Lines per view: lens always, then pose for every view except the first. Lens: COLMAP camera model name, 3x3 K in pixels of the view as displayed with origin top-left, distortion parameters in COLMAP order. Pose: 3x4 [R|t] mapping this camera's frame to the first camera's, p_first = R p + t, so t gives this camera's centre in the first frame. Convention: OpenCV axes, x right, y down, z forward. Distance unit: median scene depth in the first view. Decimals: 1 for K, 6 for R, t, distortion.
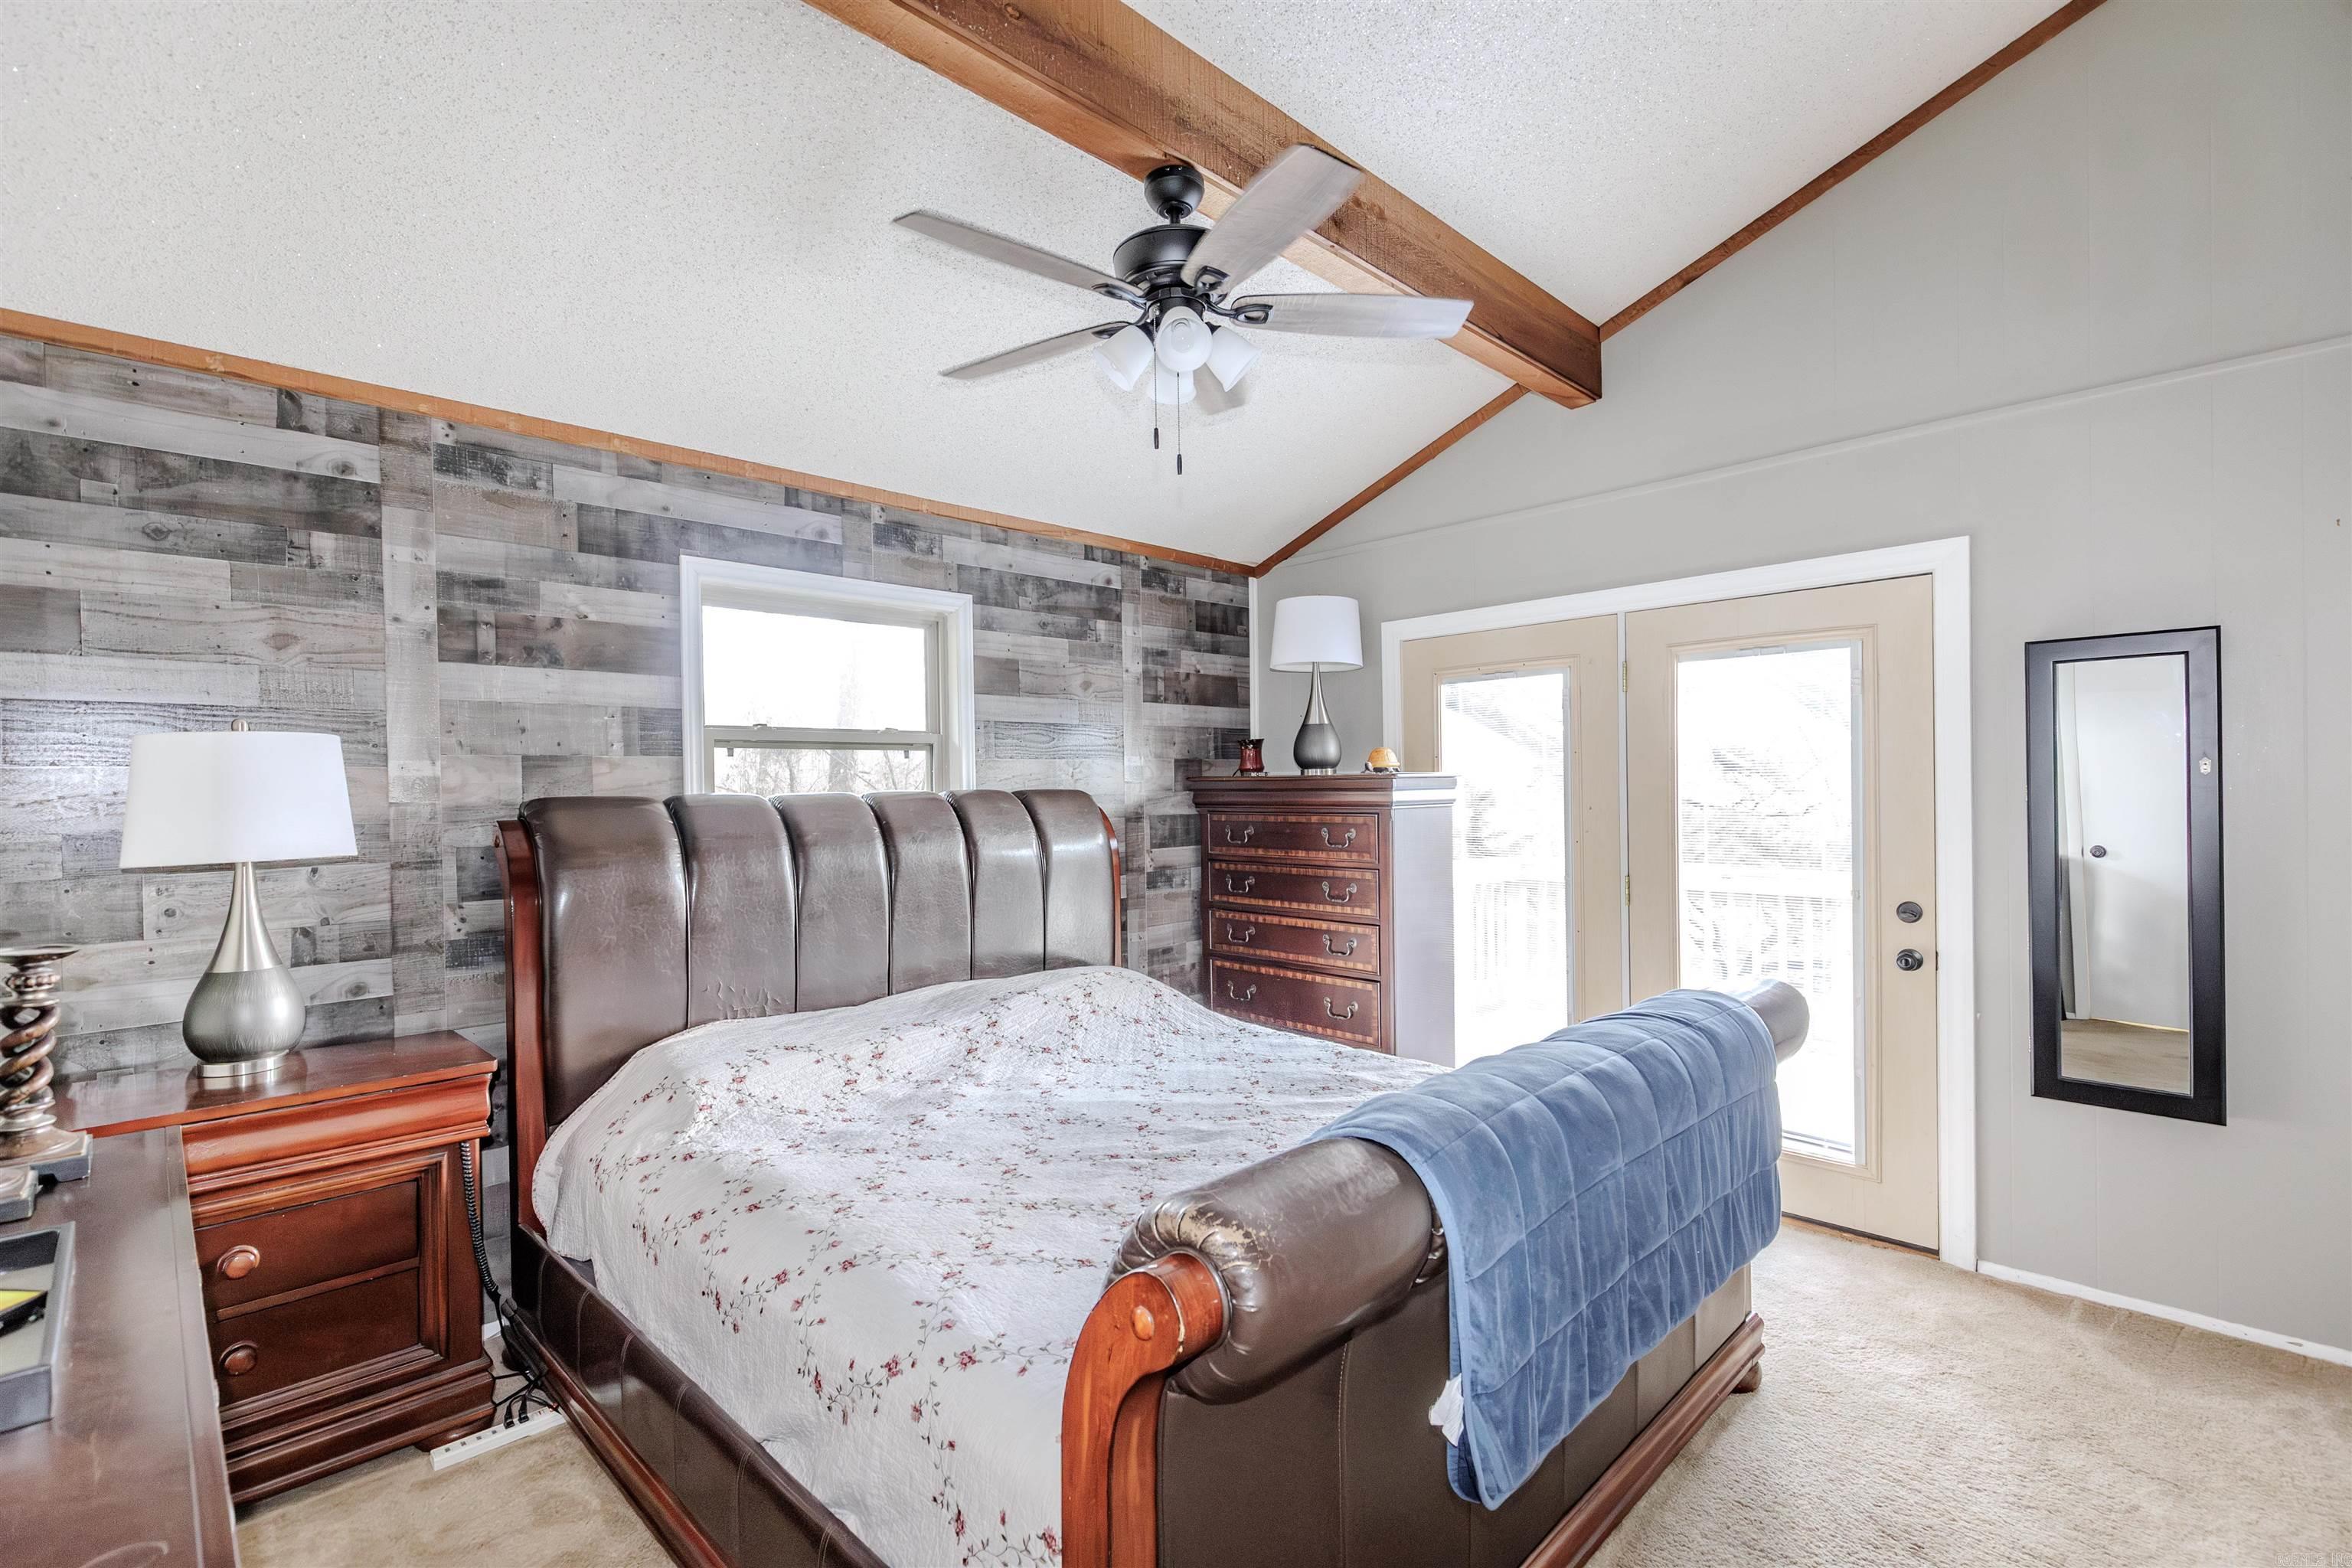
lens RADIAL K [[1073.1, 0, 1191.5], [0, 1073.1, 787.0], [0, 0, 1]] dist [0.002804, 0.000232]
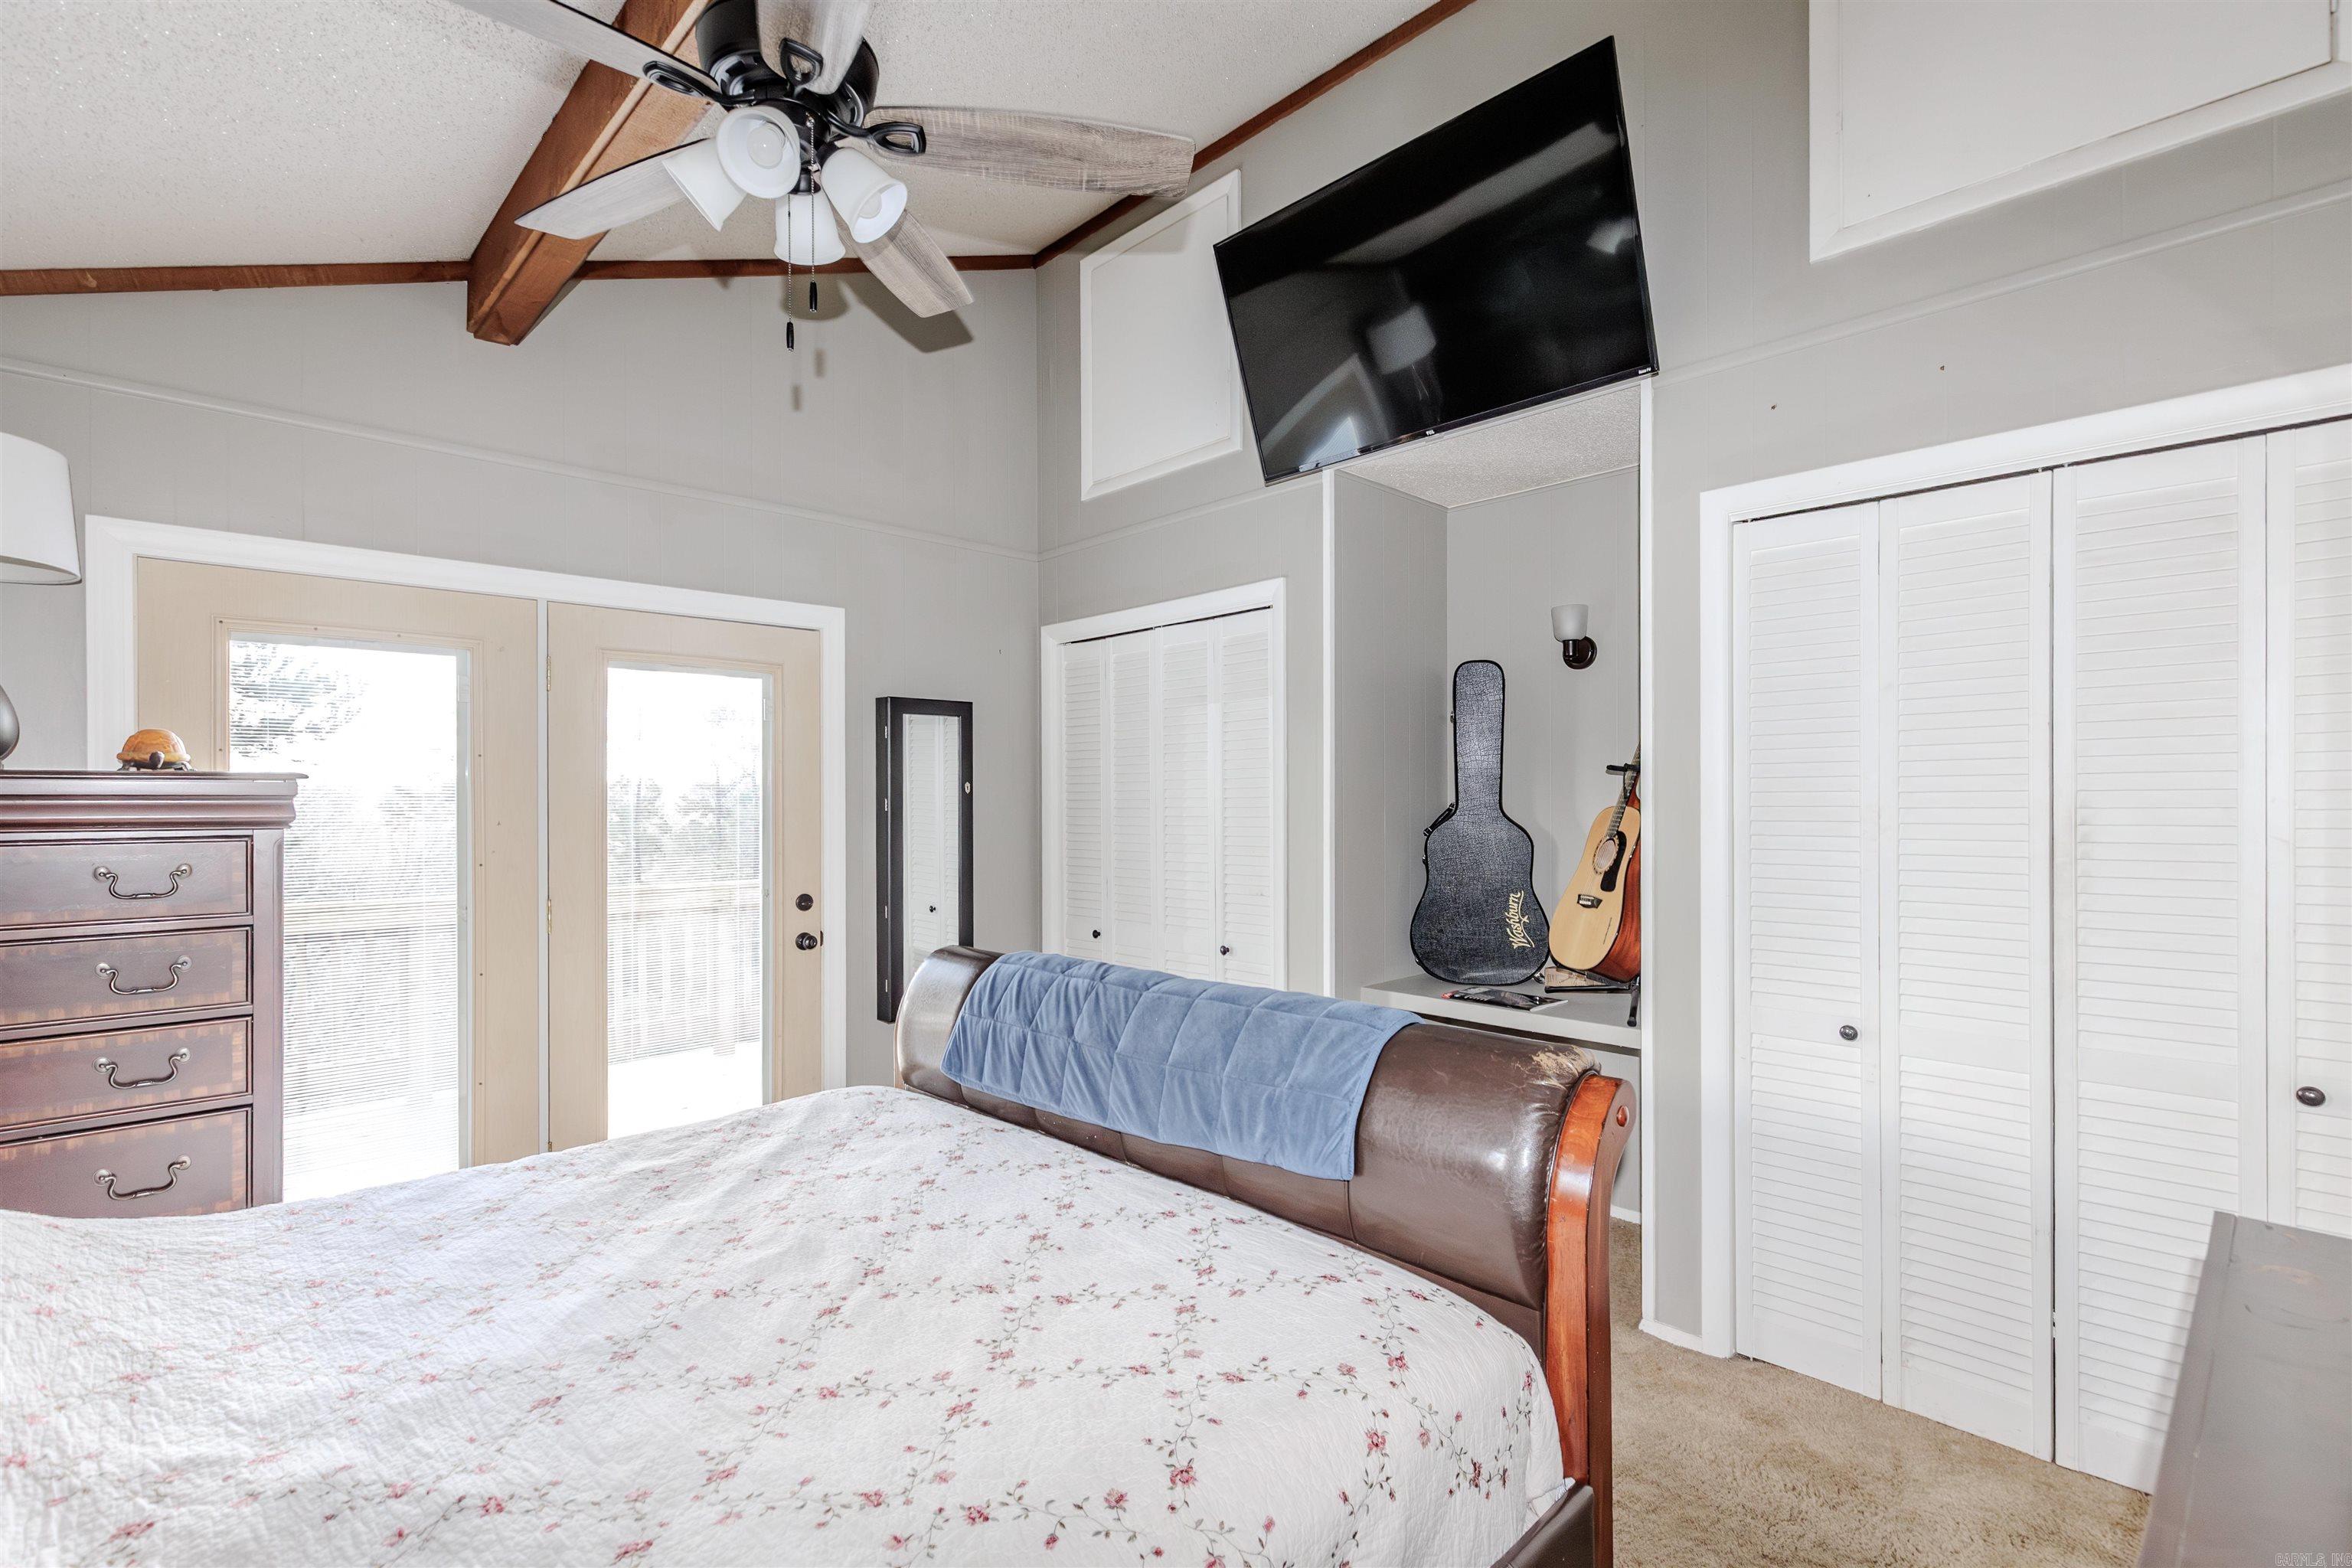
lens RADIAL K [[1073.1, 0, 1191.5], [0, 1073.1, 787.0], [0, 0, 1]] dist [0.002804, 0.000232]
pose [[0.005026, 0.026497, 0.999636, -0.624130], [0.004167, 0.999640, -0.026518, 0.021256], [-0.999979, 0.004299, 0.004913, 0.617074]]
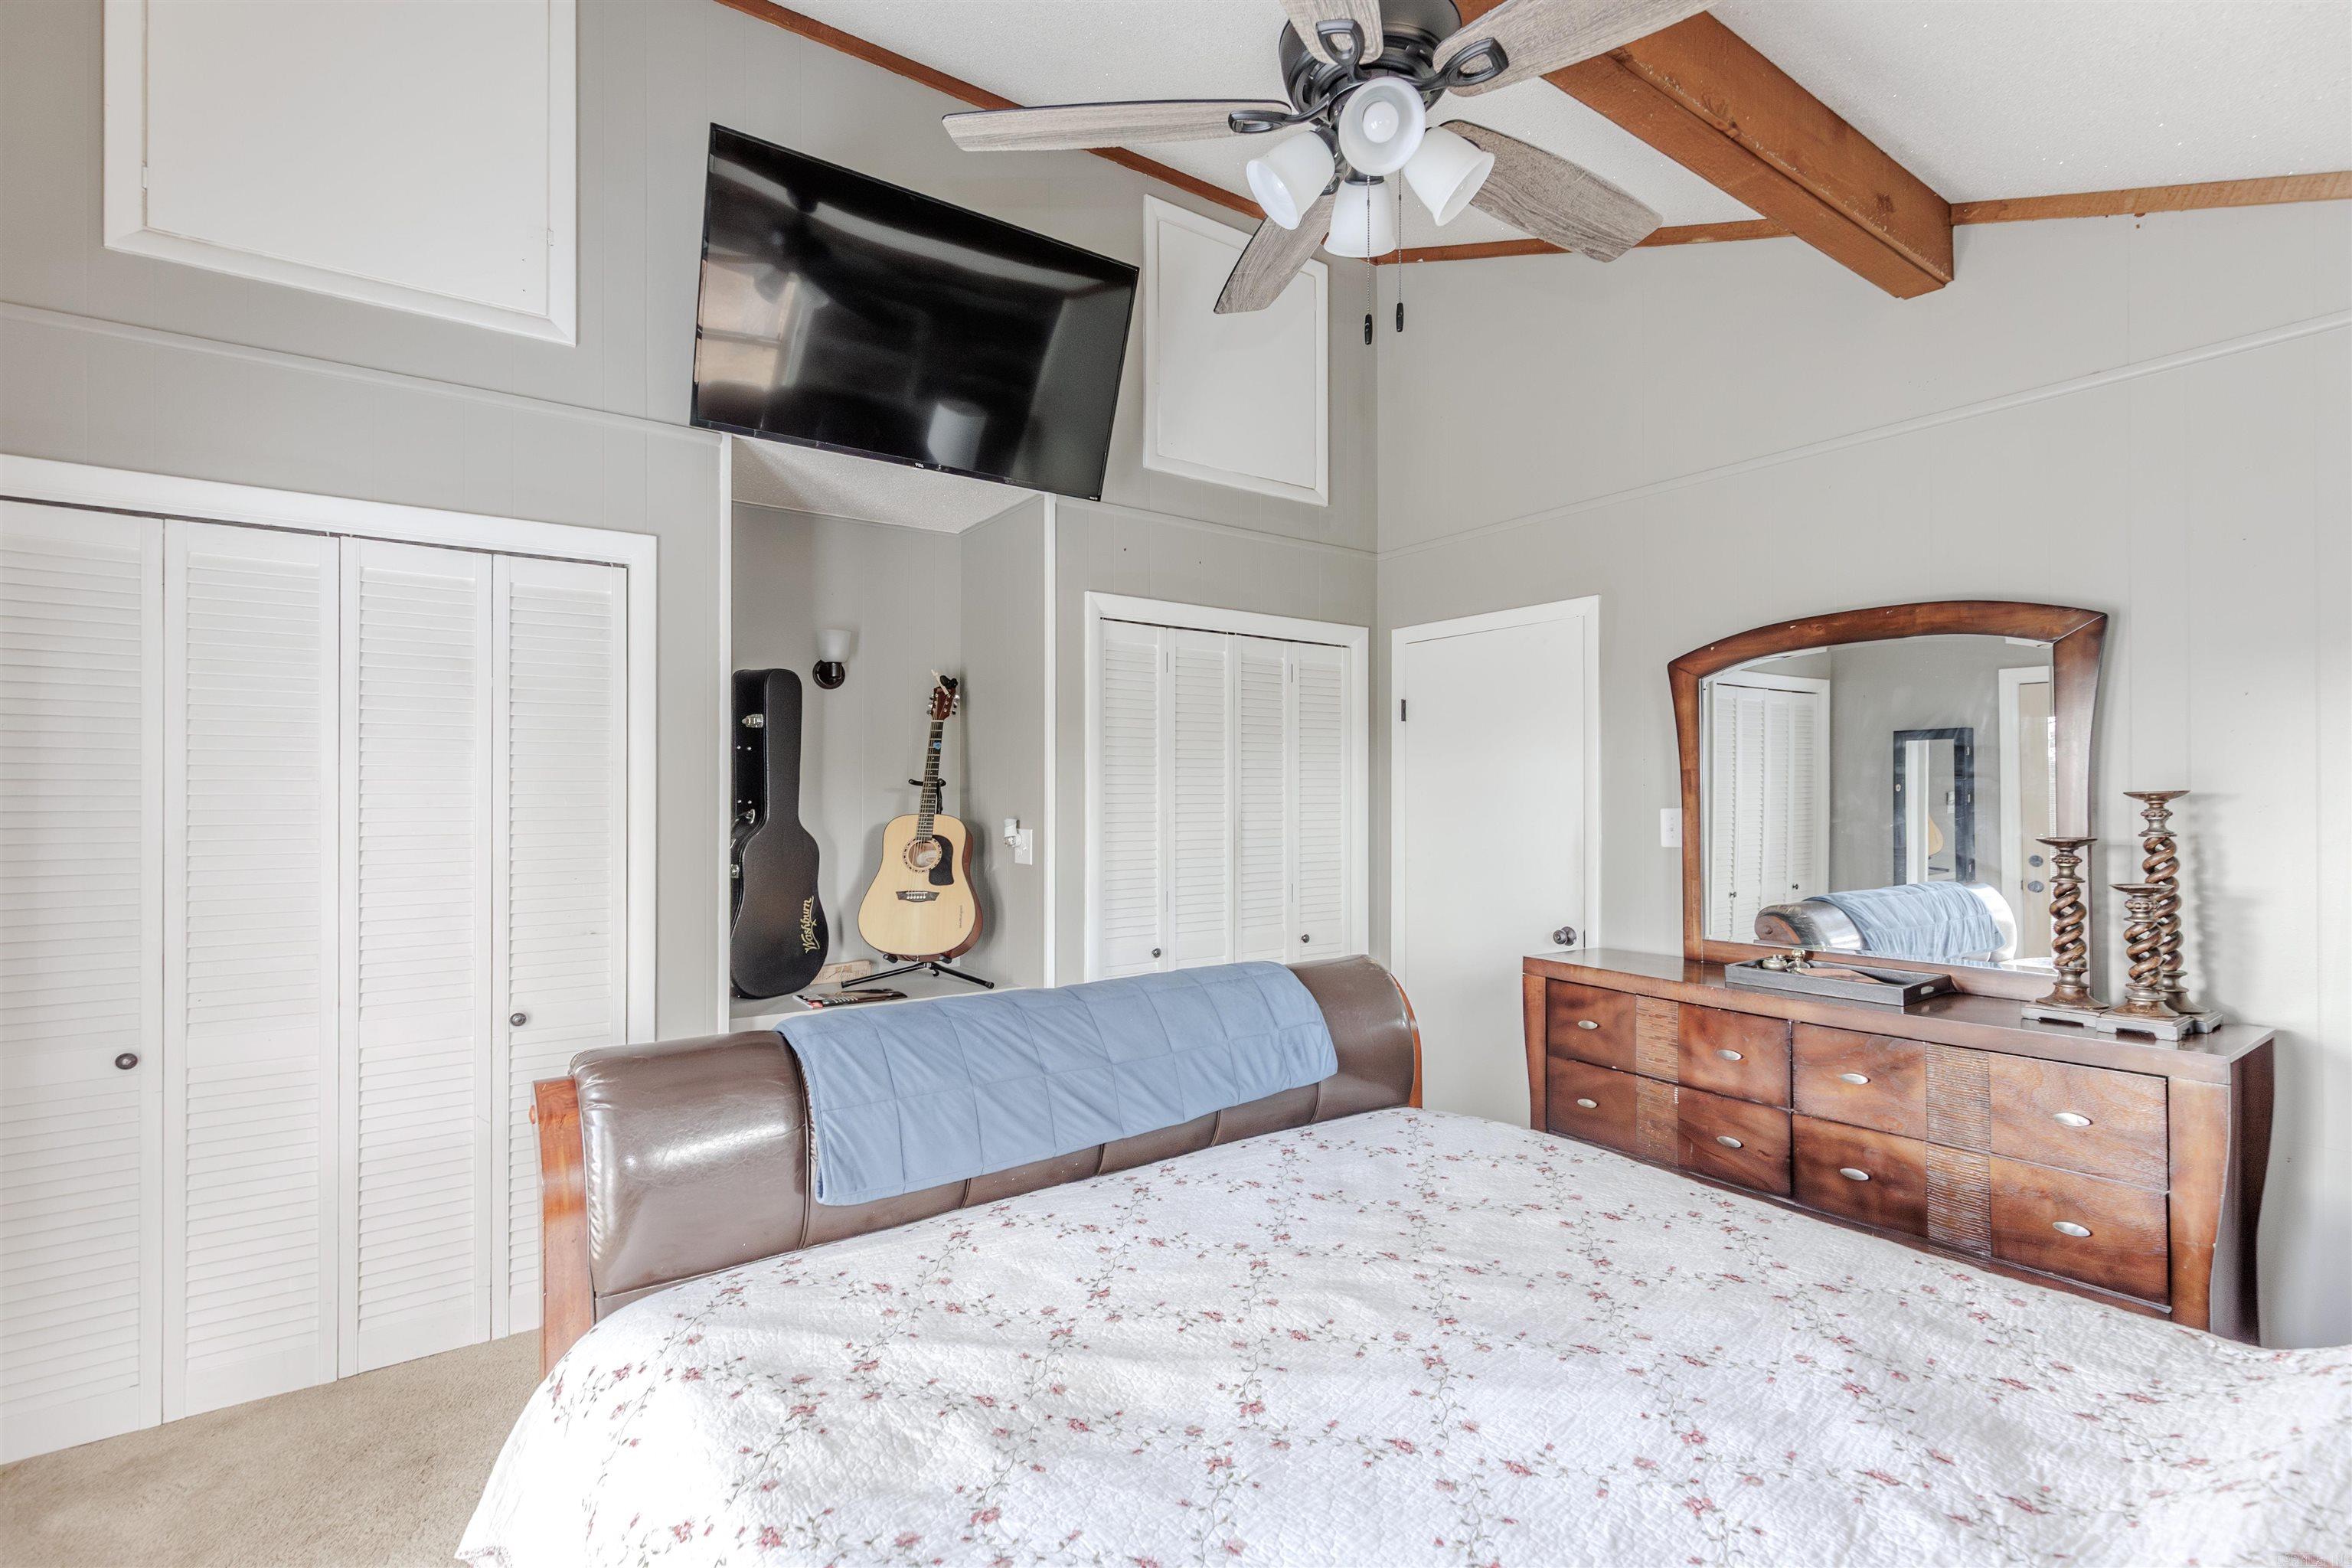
lens RADIAL K [[1044.9, 0, 1167.2], [0, 1044.9, 796.3], [0, 0, 1]] dist [-0.000995, -0.000602]
pose [[-0.982026, 0.022998, 0.187338, -0.004576], [0.022119, 0.999732, -0.006777, 0.006722], [-0.187444, -0.002511, -0.982272, 1.432557]]
